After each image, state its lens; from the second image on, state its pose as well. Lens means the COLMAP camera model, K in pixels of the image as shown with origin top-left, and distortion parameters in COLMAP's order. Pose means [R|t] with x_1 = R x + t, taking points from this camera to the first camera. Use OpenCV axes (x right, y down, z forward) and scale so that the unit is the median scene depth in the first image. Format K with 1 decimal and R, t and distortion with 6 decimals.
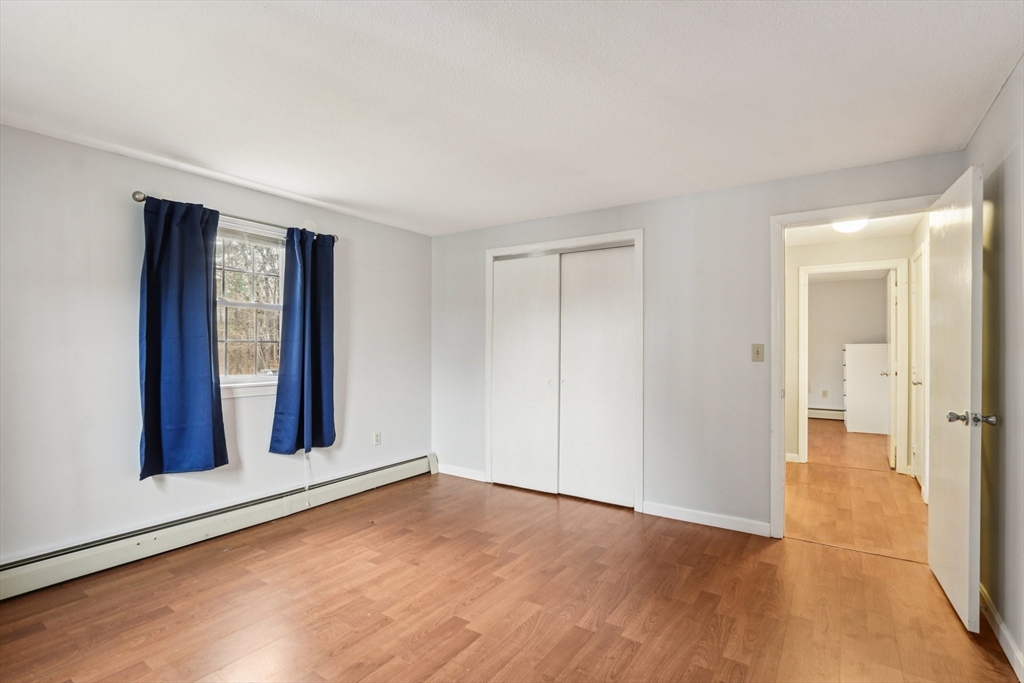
lens RADIAL K [[478.6, 0, 507.5], [0, 478.6, 342.2], [0, 0, 1]] dist [-0.016067, 0.000376]
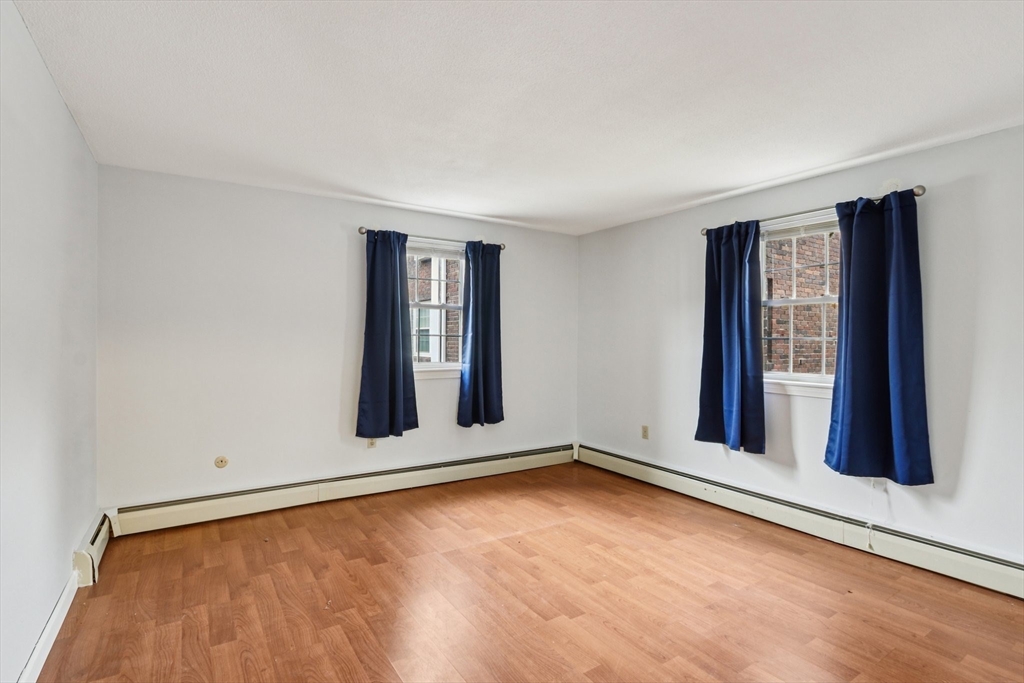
lens RADIAL K [[492.0, 0, 507.3], [0, 492.0, 342.3], [0, 0, 1]] dist [-0.006783, -0.000684]
pose [[-0.370839, 0.001181, -0.928697, 0.669598], [-0.001395, 0.999997, 0.001829, 0.004926], [0.928696, 0.001974, -0.370836, 0.910186]]
